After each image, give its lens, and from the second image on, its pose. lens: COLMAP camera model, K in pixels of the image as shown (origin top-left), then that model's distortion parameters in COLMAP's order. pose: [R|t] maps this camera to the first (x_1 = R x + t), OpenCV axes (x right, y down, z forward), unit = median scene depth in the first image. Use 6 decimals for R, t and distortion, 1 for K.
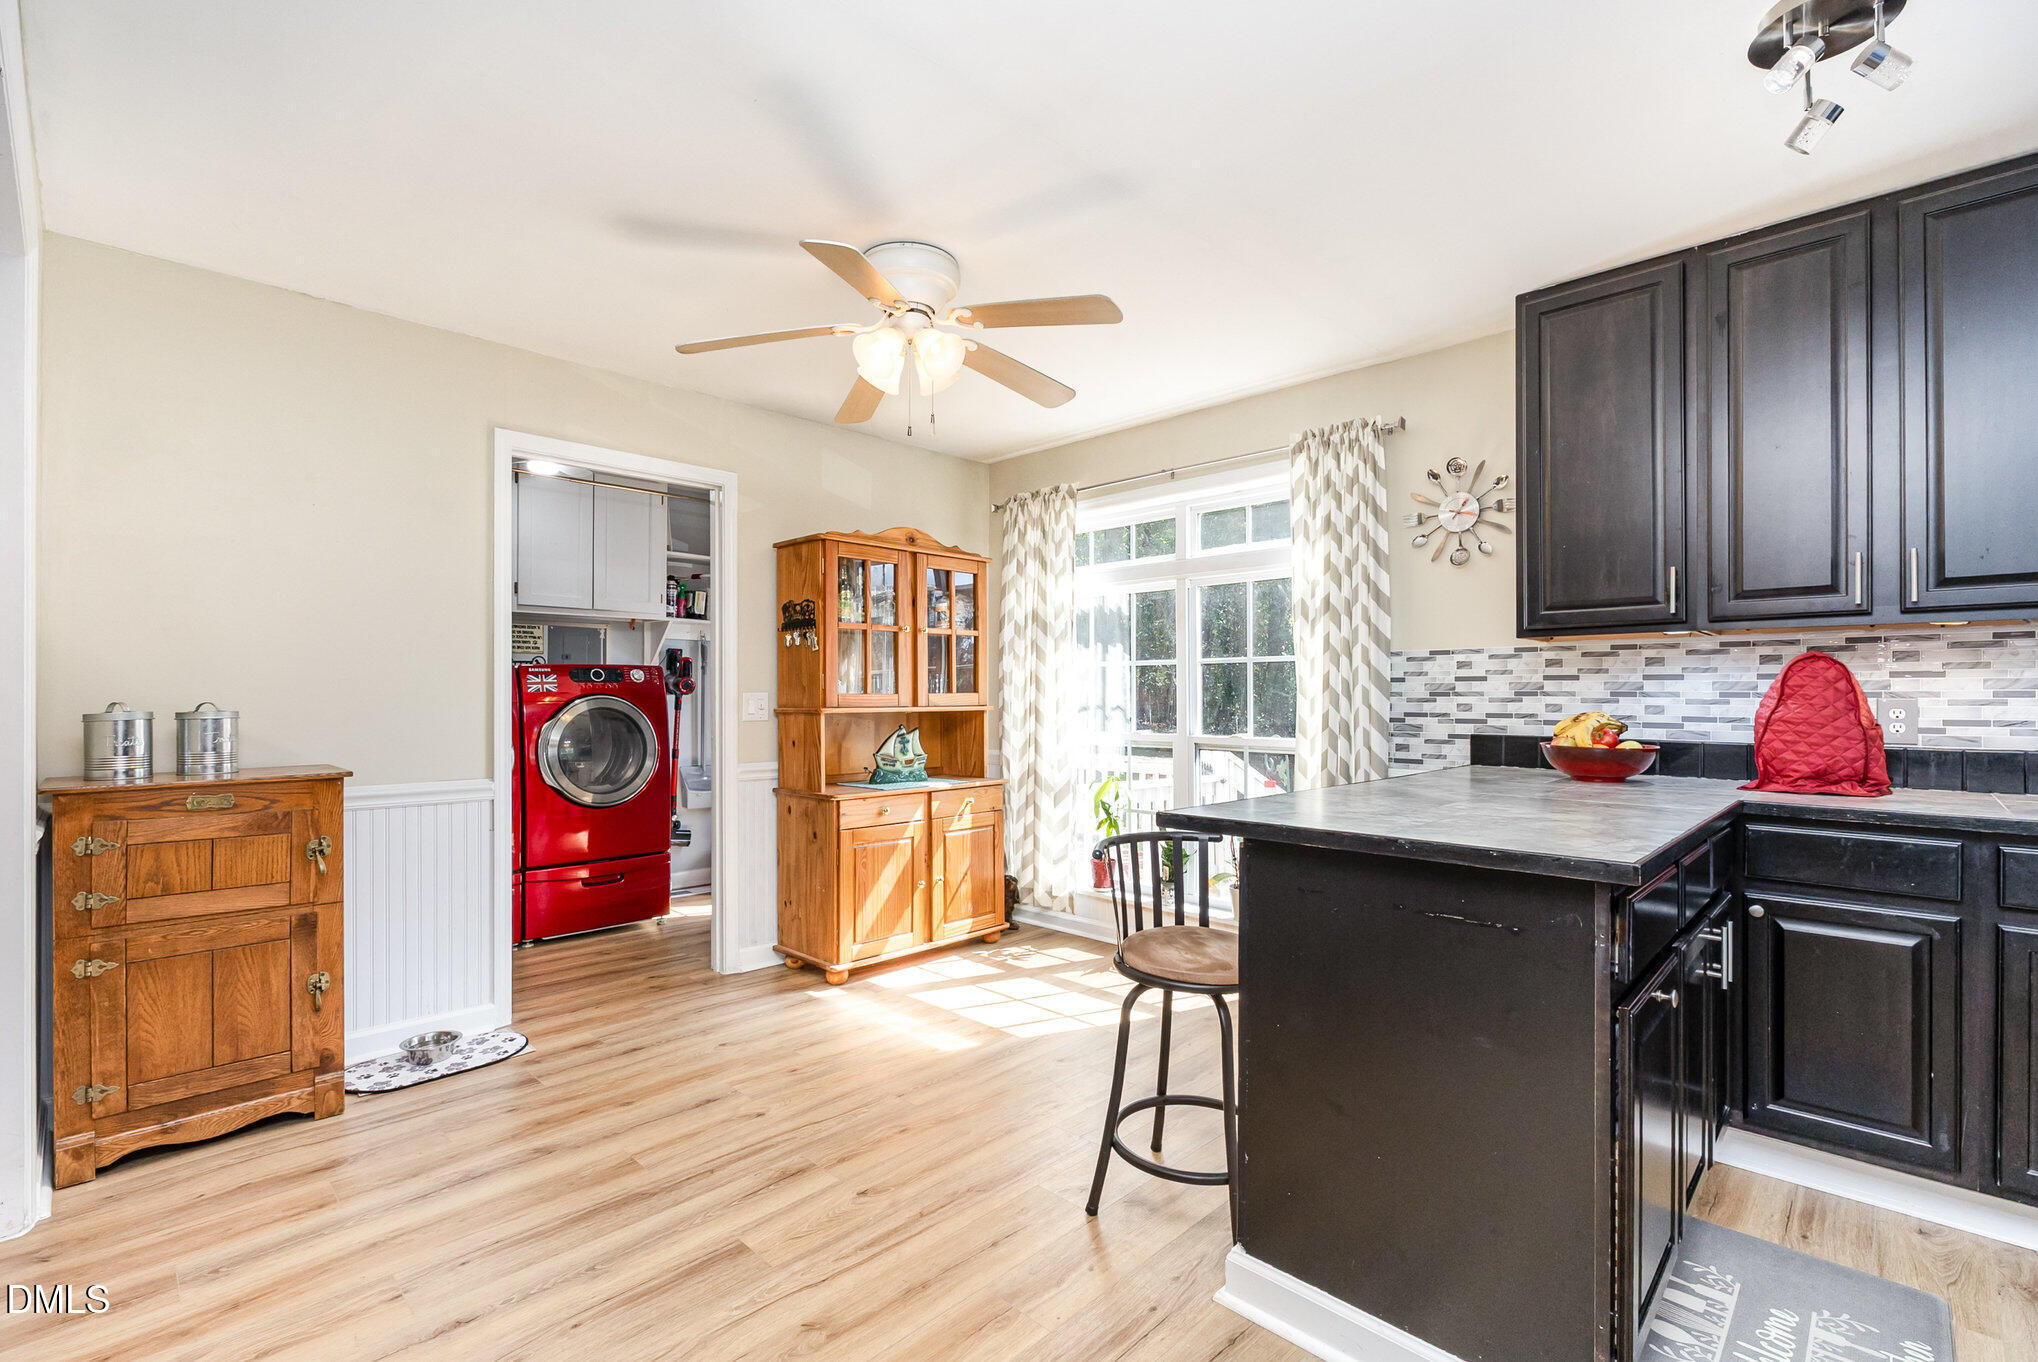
lens RADIAL K [[909.9, 0, 1030.1], [0, 909.9, 695.5], [0, 0, 1]] dist [0.001187, -0.000815]
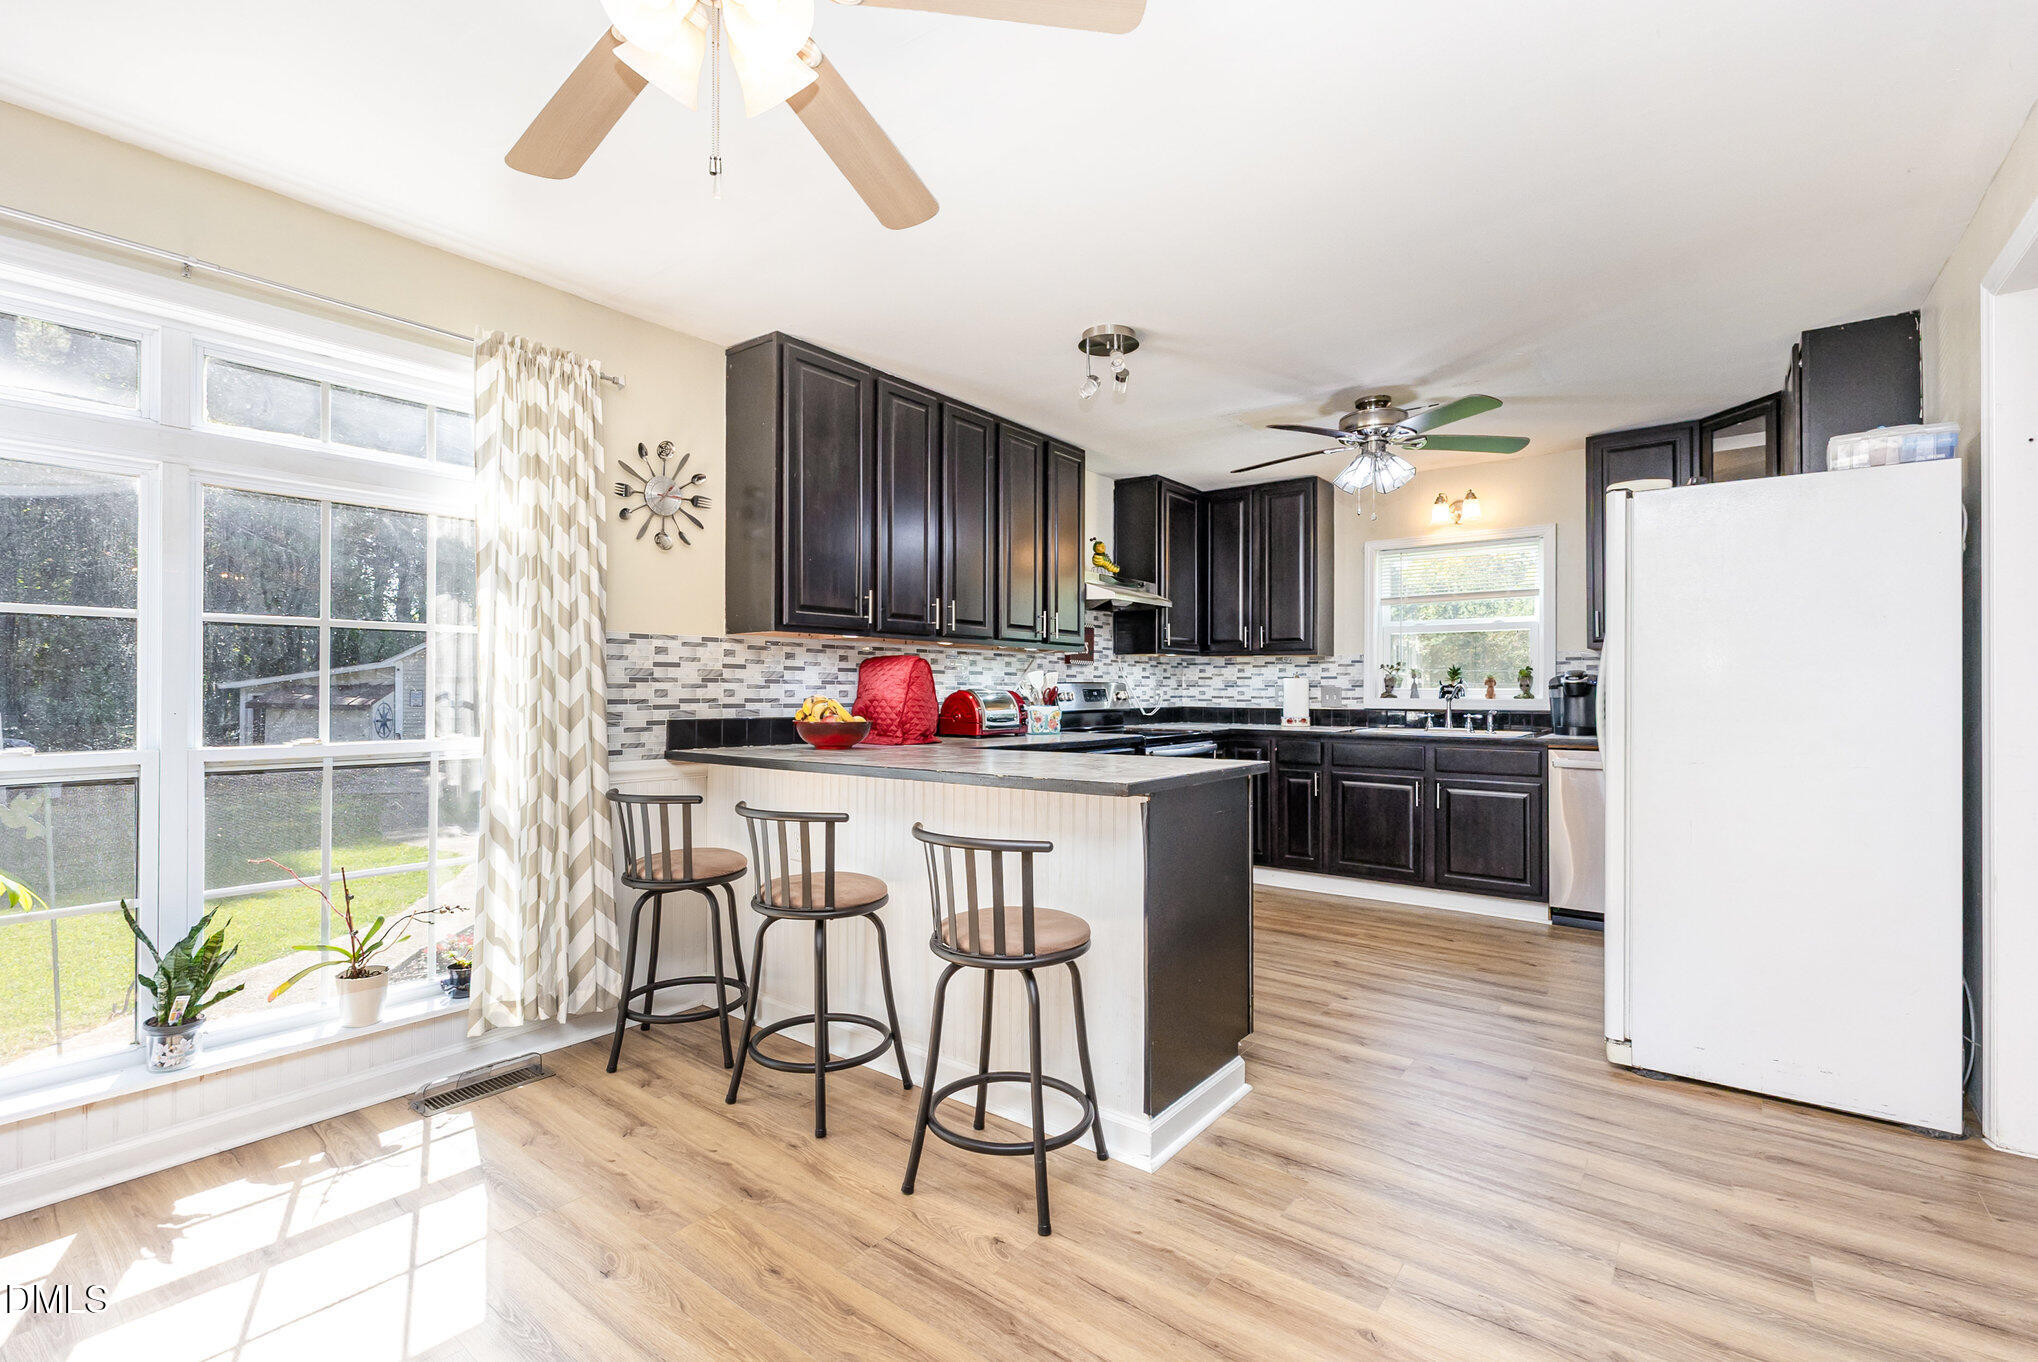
lens RADIAL K [[909.9, 0, 1013.7], [0, 909.9, 679.7], [0, 0, 1]] dist [0.001187, -0.000815]
pose [[-0.097584, 0.007138, 0.995202, -0.705670], [-0.007551, 0.999940, -0.007912, 0.004198], [-0.995199, -0.008287, -0.097524, 0.921814]]
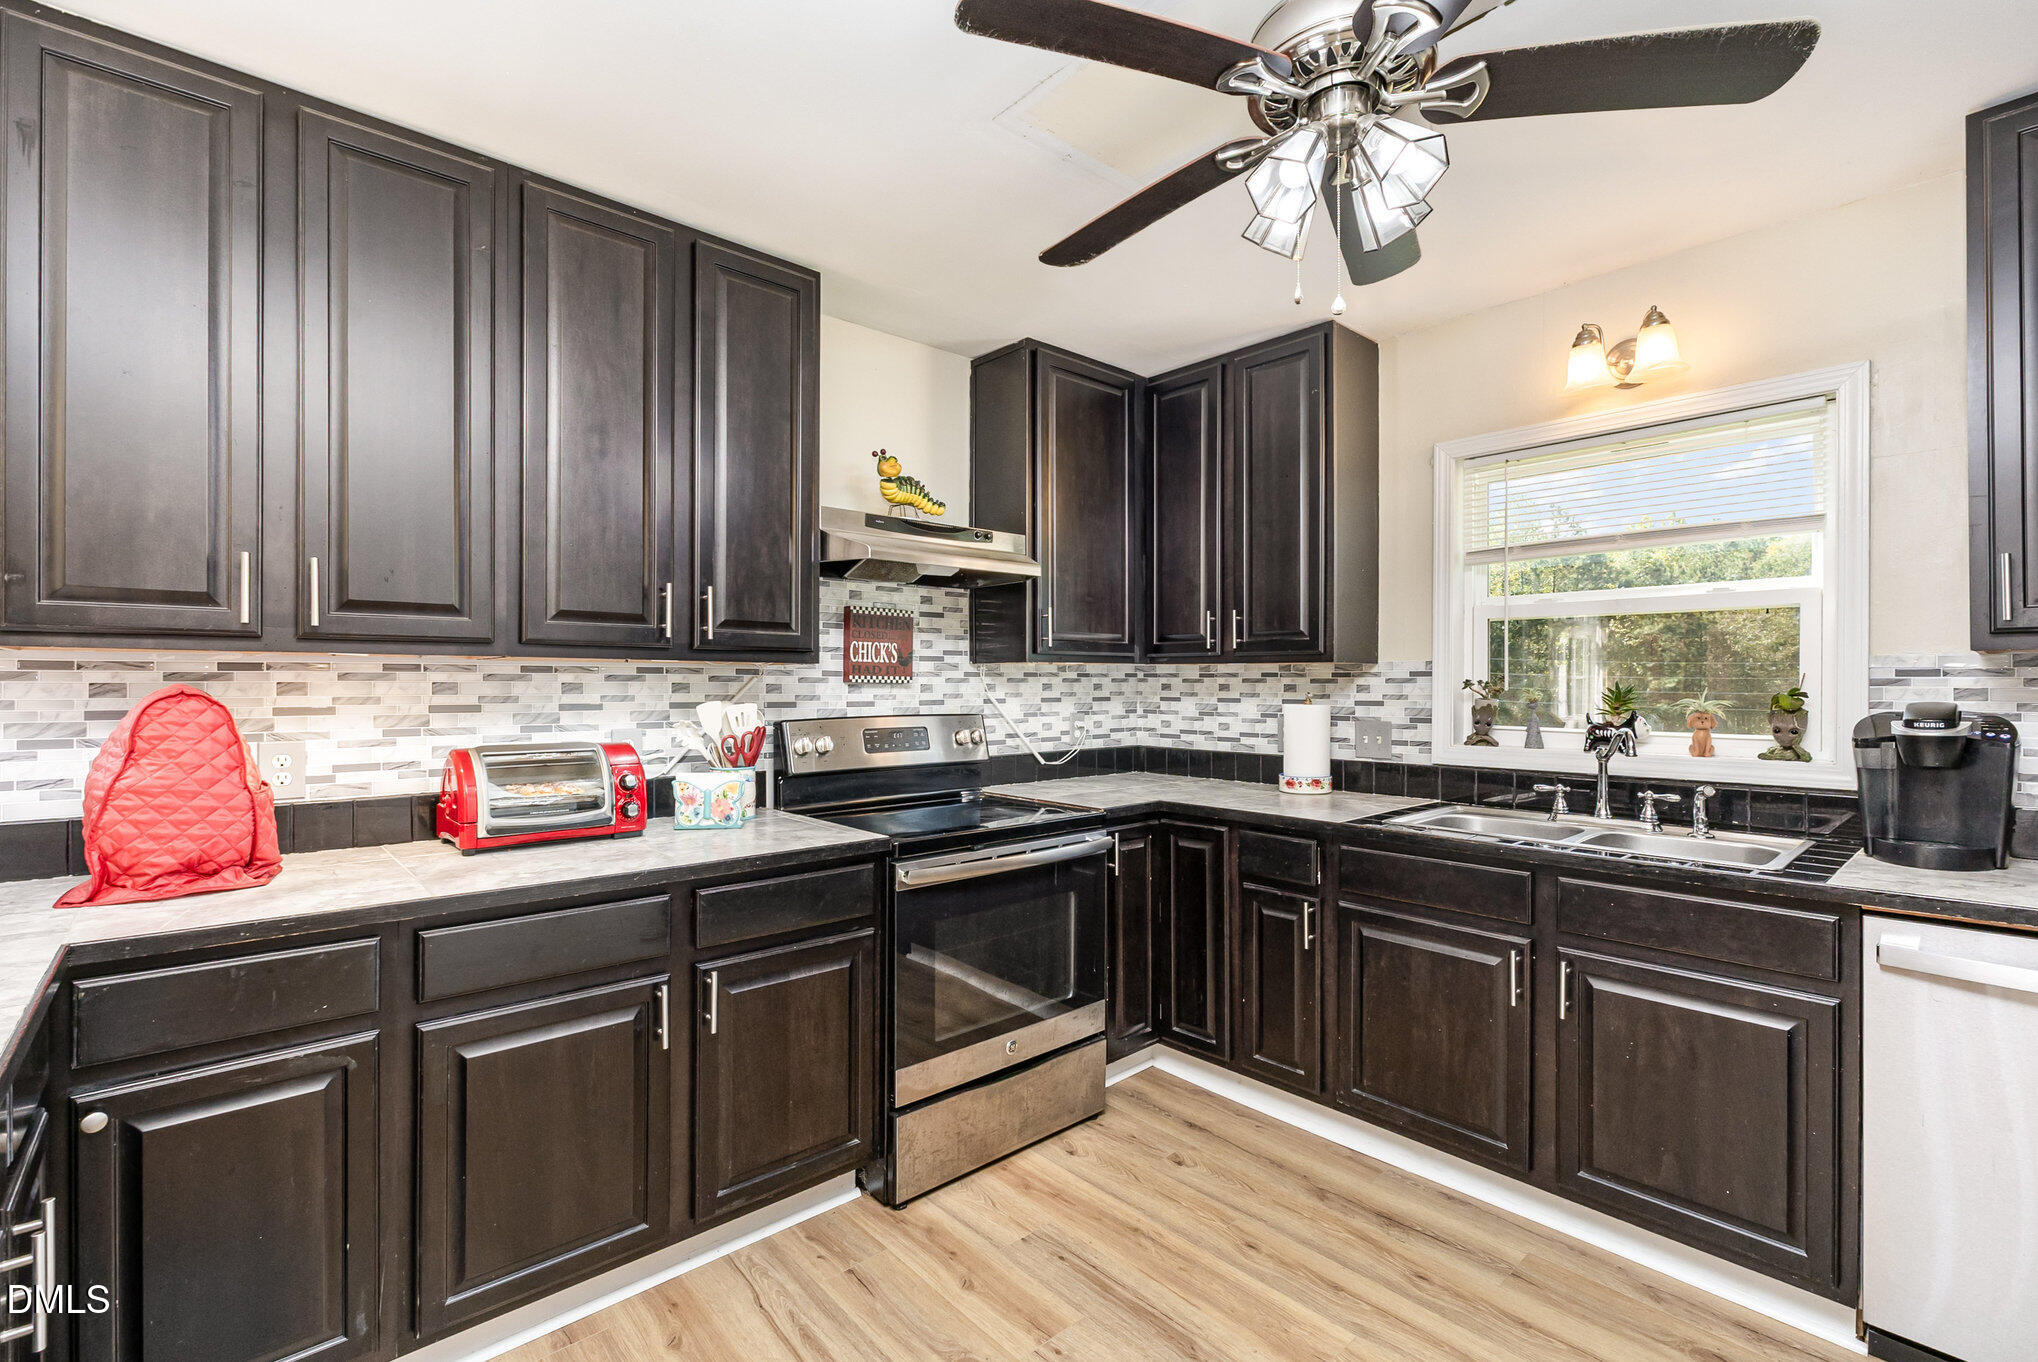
lens RADIAL K [[909.9, 0, 1015.3], [0, 909.9, 679.7], [0, 0, 1]] dist [0.001187, -0.000815]
pose [[0.079980, -0.000007, 0.996796, 0.212866], [-0.004999, 0.999987, 0.000408, -0.054012], [-0.996784, -0.005015, 0.079979, 0.299475]]
